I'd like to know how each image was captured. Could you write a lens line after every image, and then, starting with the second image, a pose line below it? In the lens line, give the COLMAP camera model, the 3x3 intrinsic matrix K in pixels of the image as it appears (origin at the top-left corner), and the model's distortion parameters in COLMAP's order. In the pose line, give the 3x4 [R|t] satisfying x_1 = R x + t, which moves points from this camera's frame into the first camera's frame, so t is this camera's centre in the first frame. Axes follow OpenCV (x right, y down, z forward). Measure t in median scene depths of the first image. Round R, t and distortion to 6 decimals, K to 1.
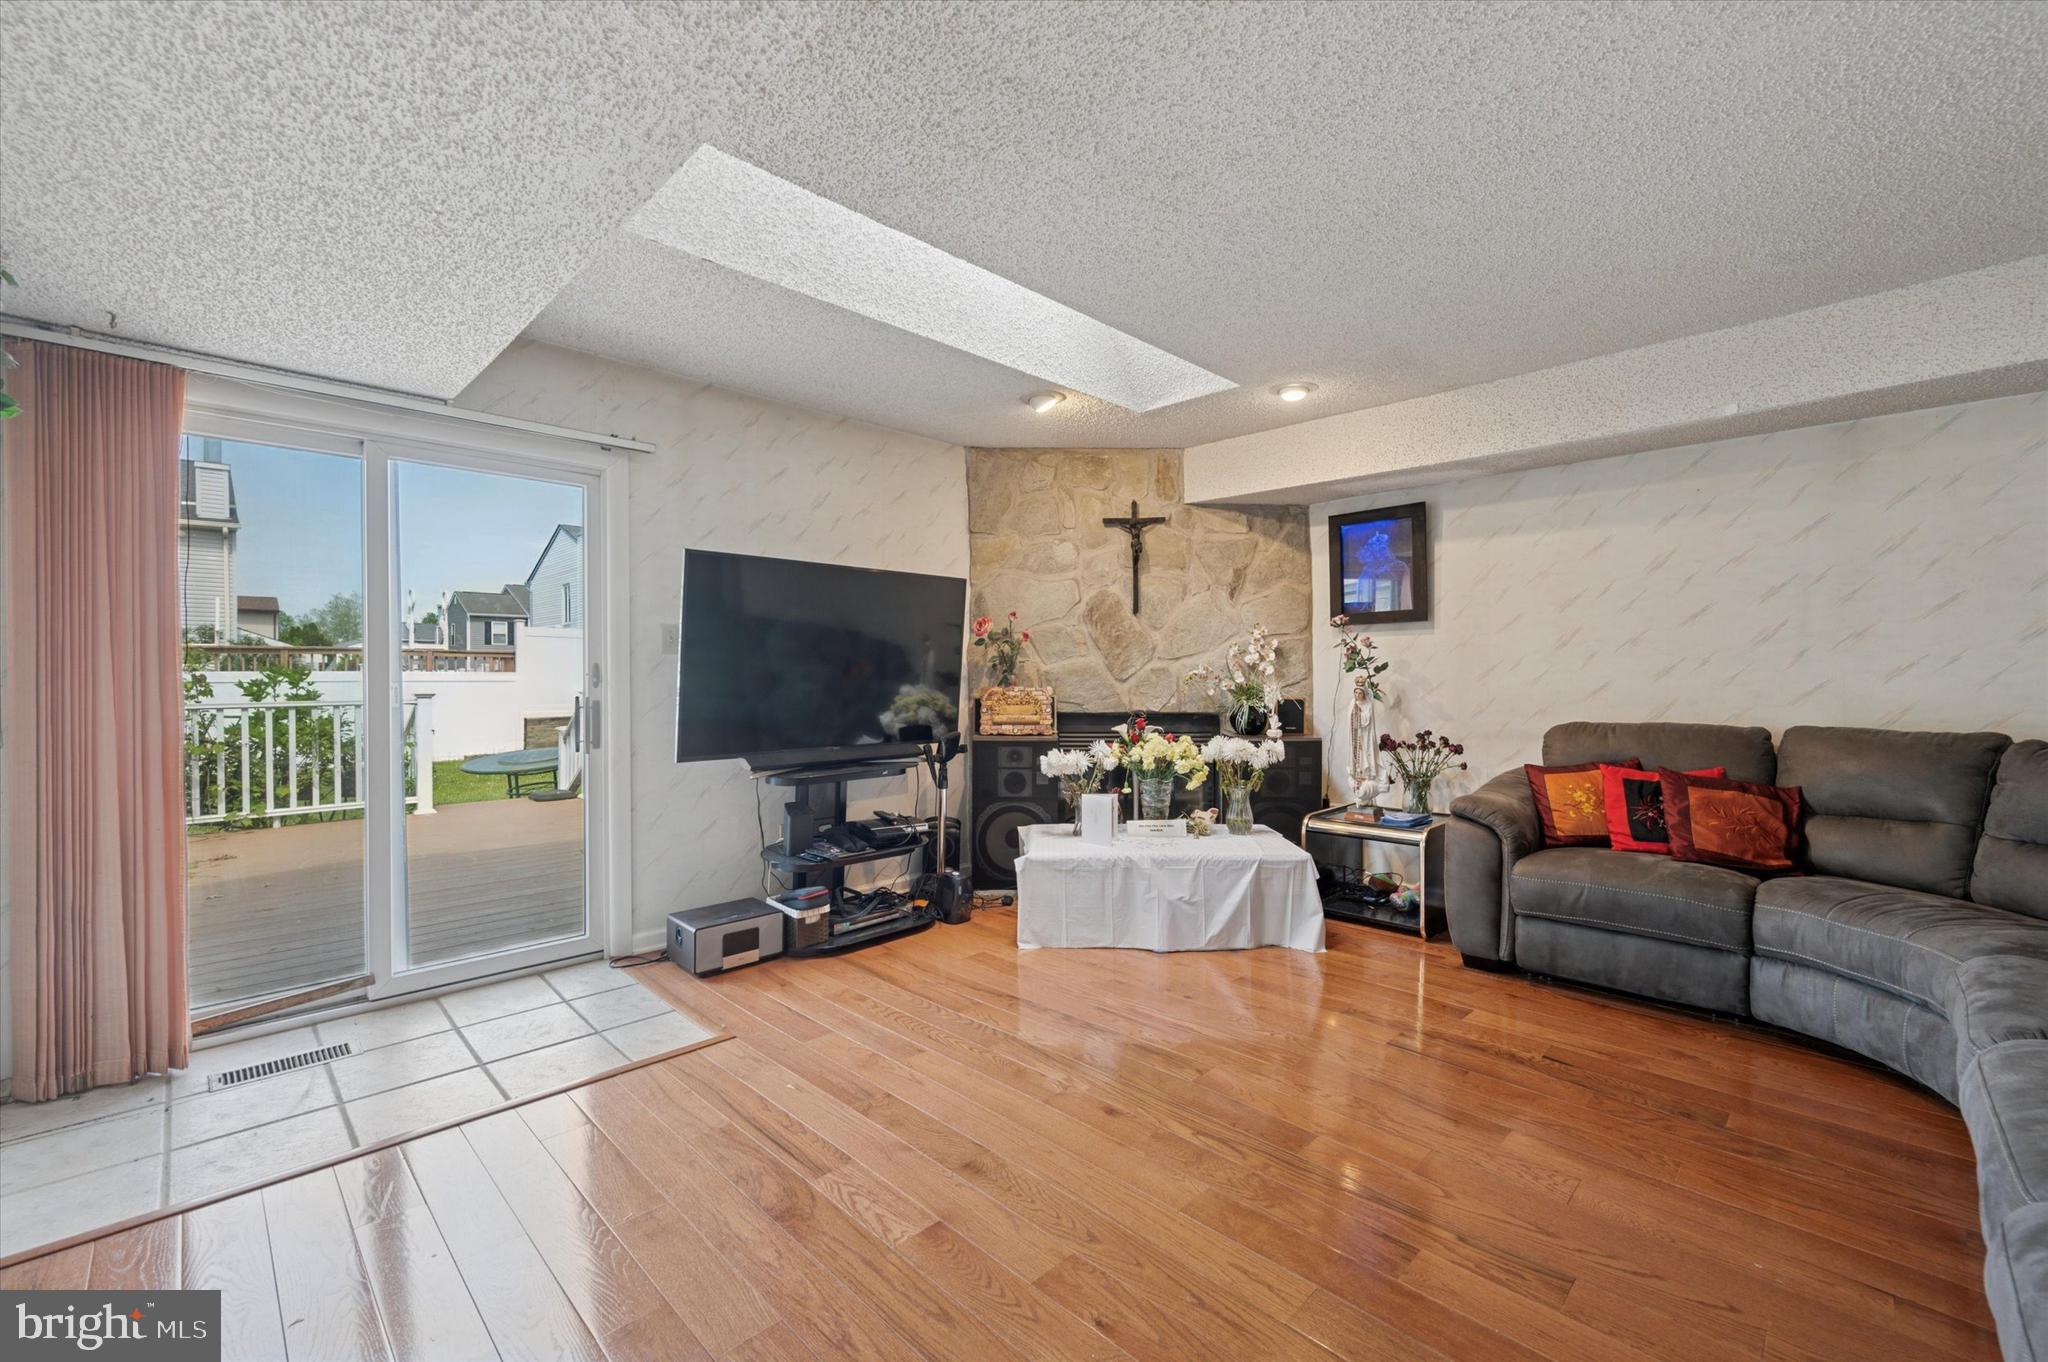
lens RADIAL K [[835.3, 0, 1021.9], [0, 835.3, 686.4], [0, 0, 1]] dist [0.001517, -0.000058]
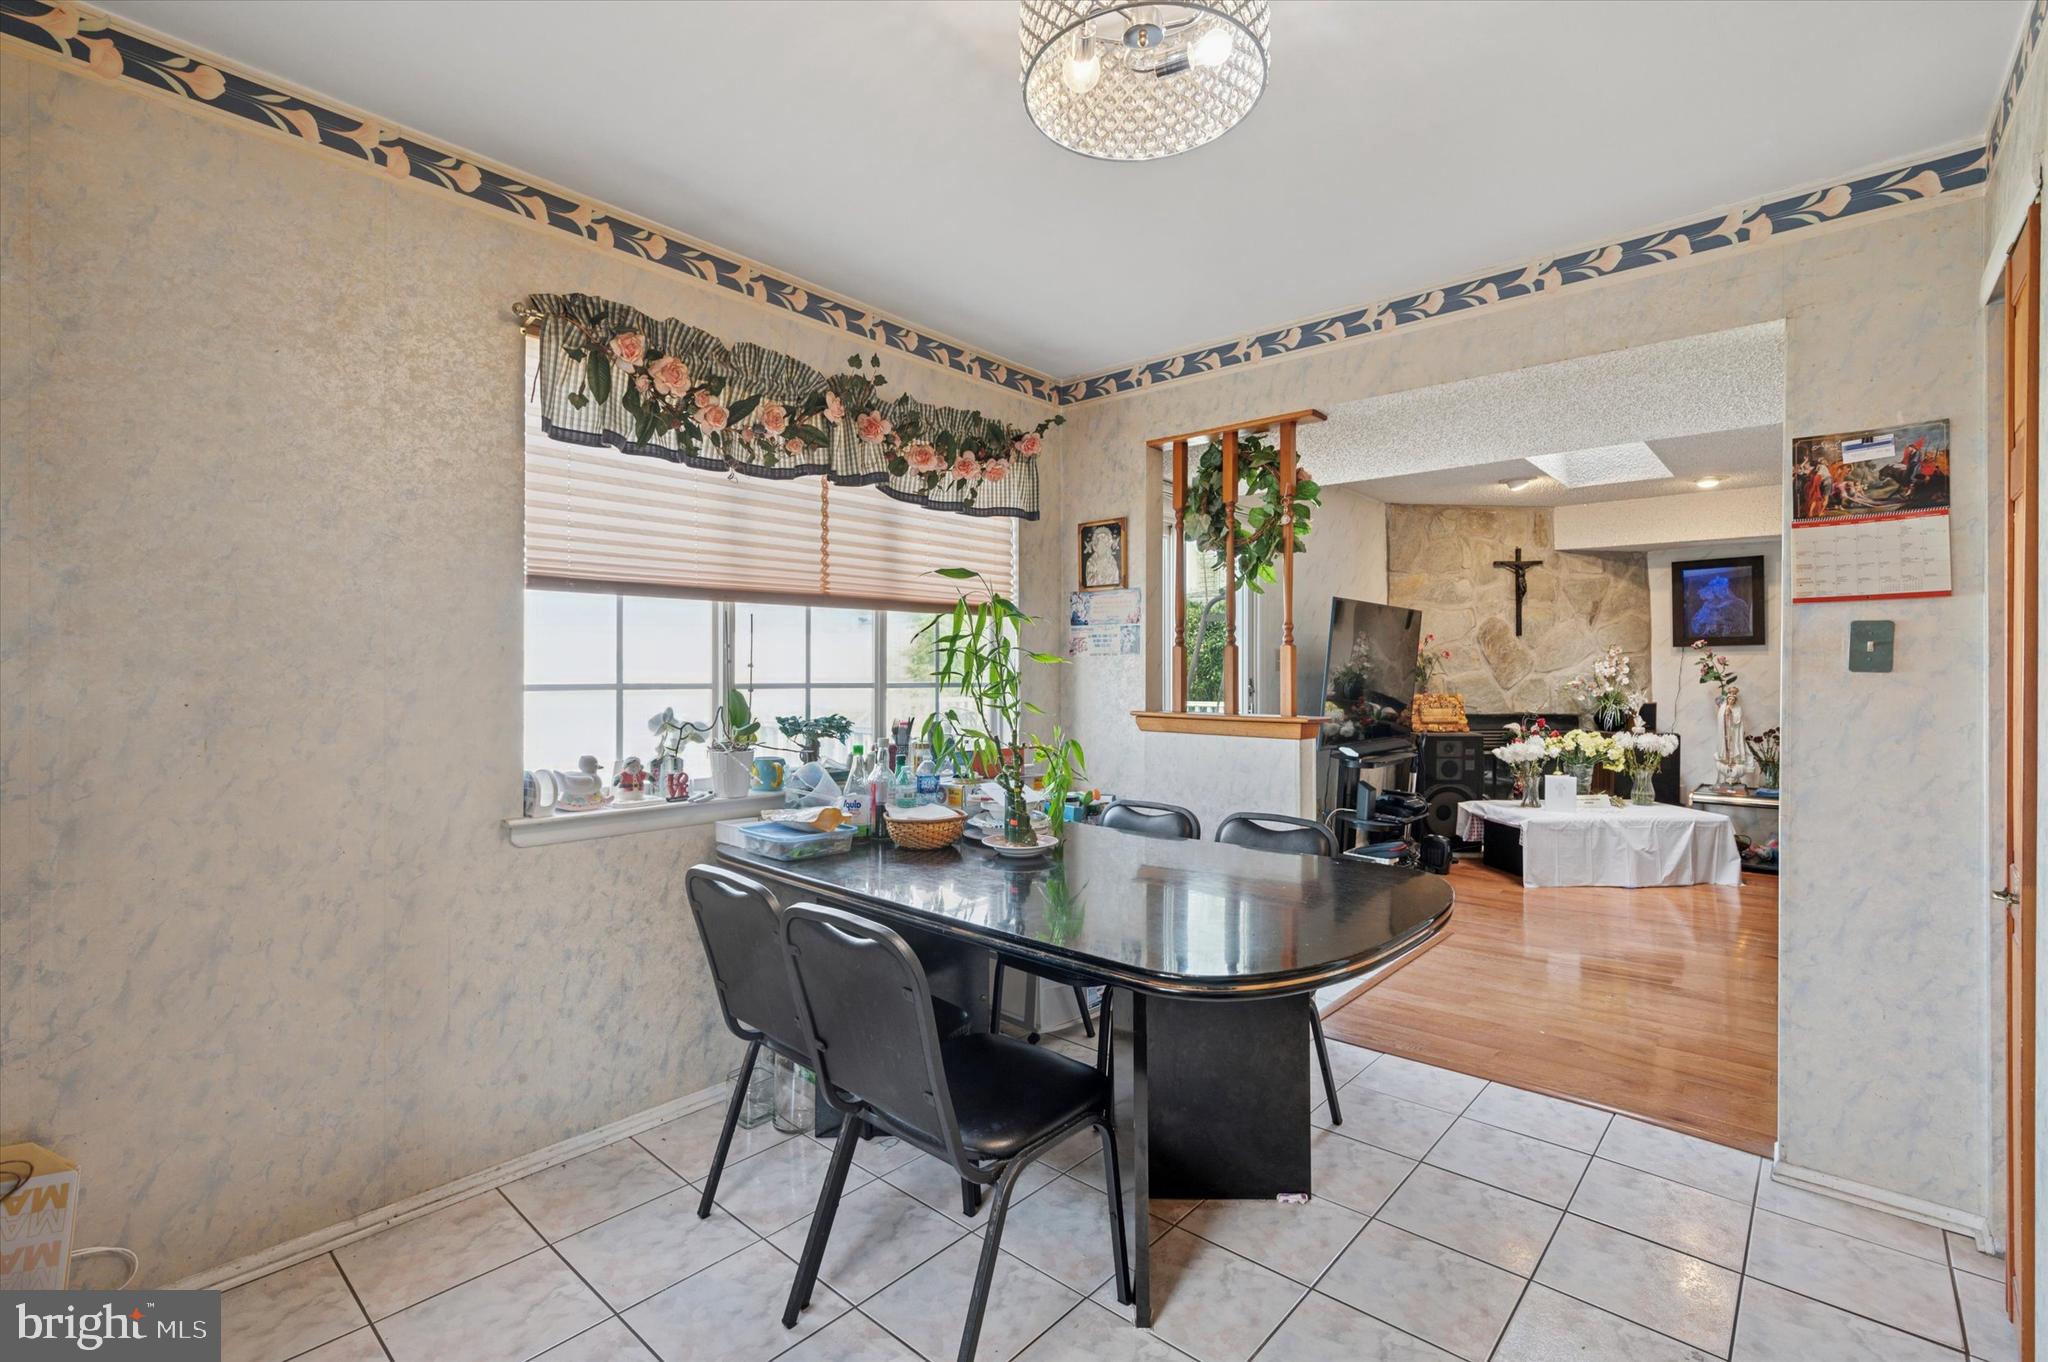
lens RADIAL K [[907.5, 0, 1019.3], [0, 907.5, 673.0], [0, 0, 1]] dist [0.000404, 0.000066]
pose [[0.998389, 0.001716, 0.056717, -0.711156], [-0.000891, 0.999894, -0.014567, -0.010612], [-0.056736, 0.014493, 0.998284, -0.338827]]
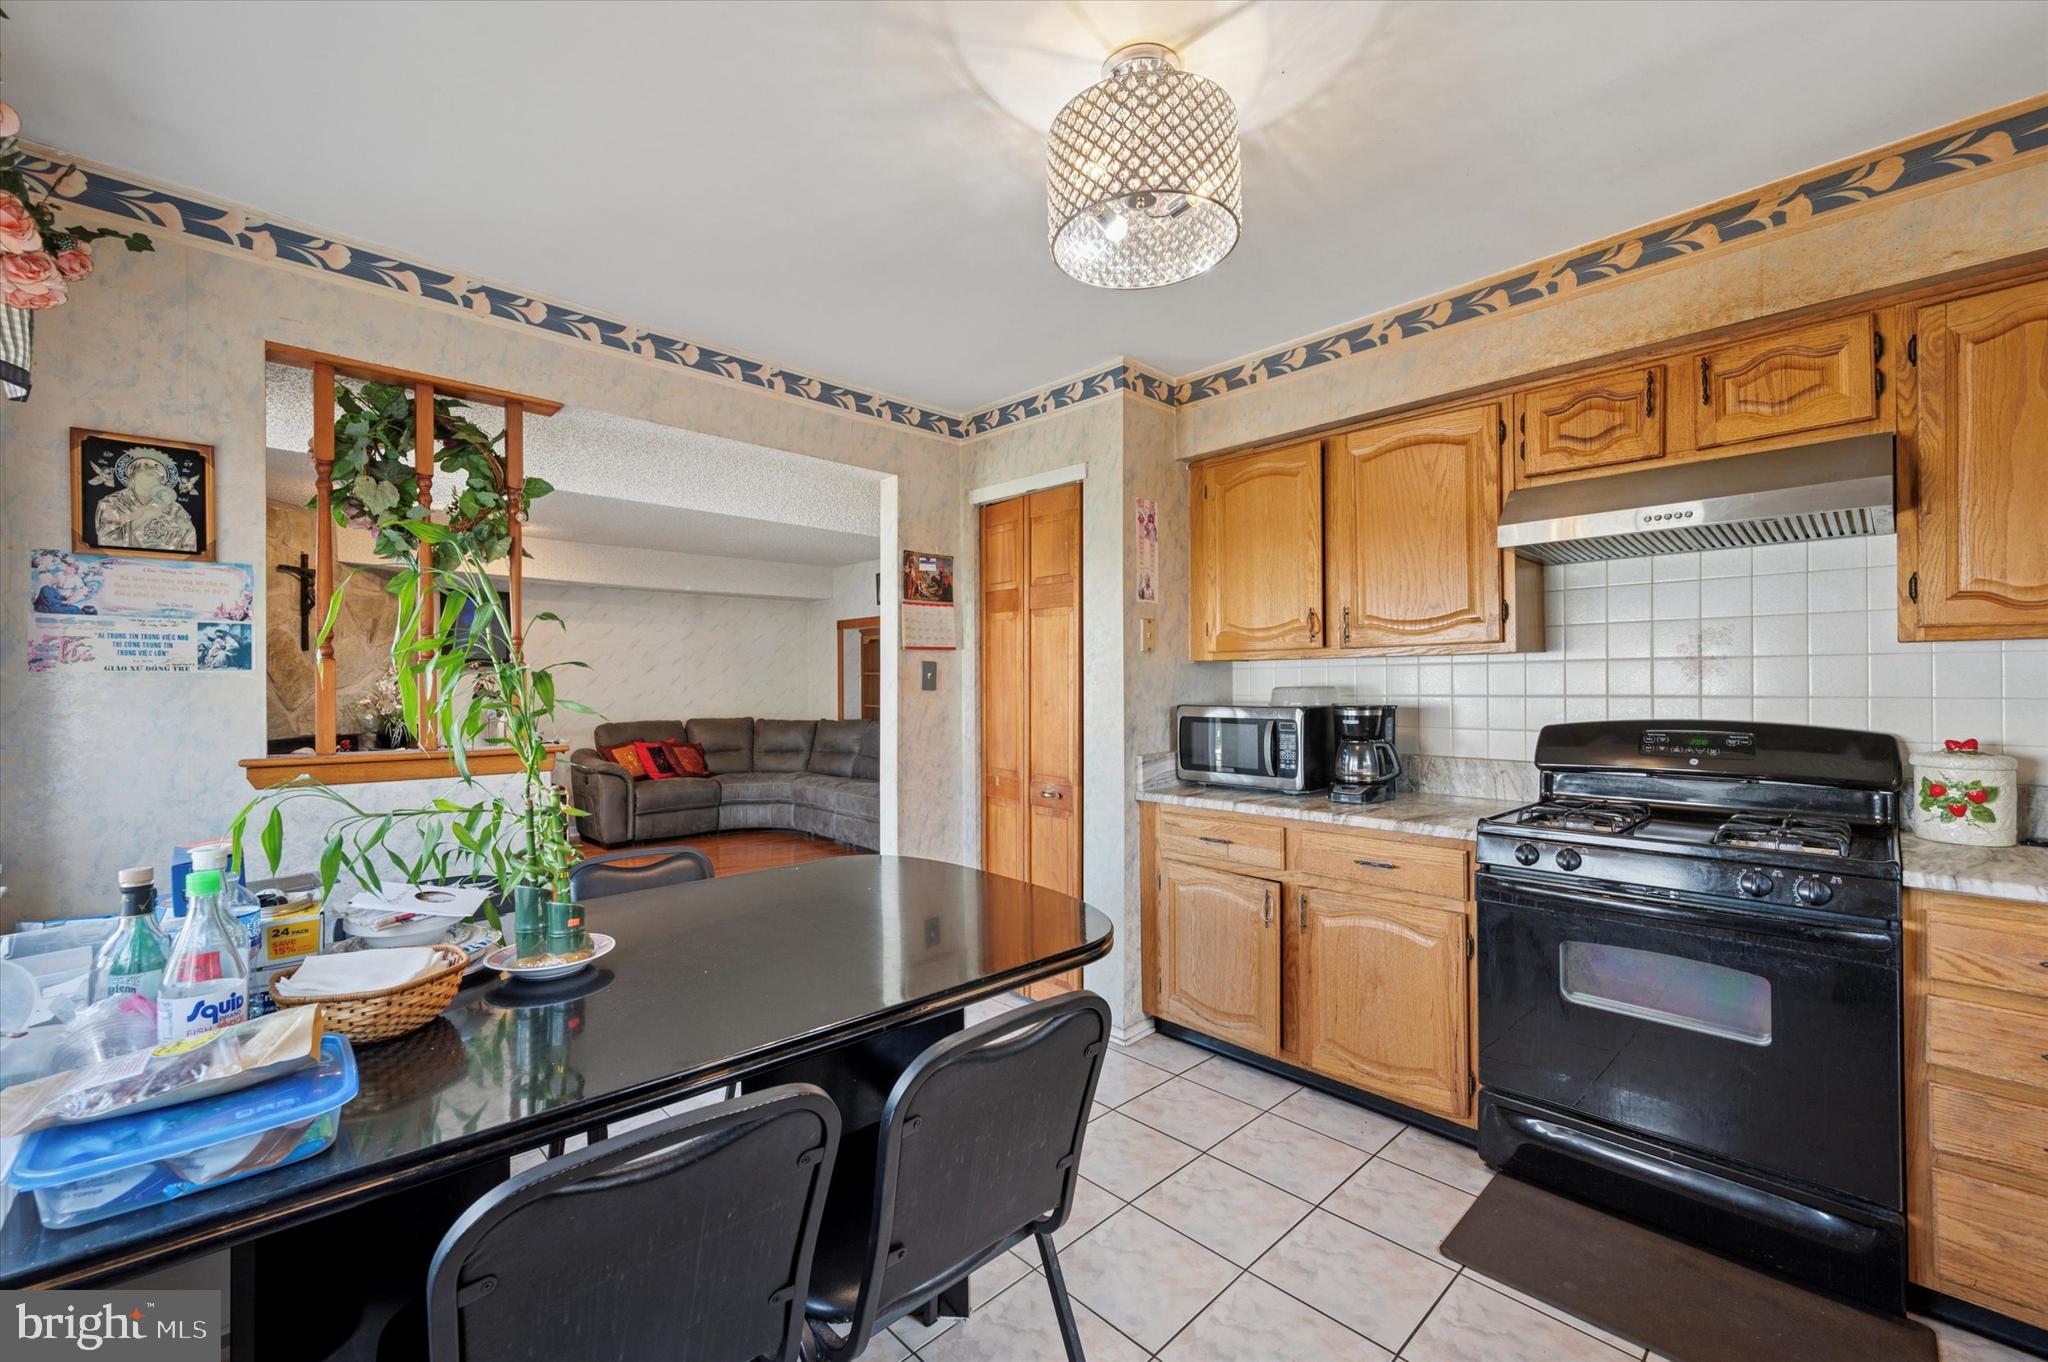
lens RADIAL K [[835.3, 0, 1021.9], [0, 835.3, 686.4], [0, 0, 1]] dist [0.001517, -0.000058]
pose [[0.025399, -0.001786, 0.999676, -1.000946], [0.020248, 0.999794, 0.001272, -0.020637], [-0.999472, 0.020209, 0.025430, -0.010461]]
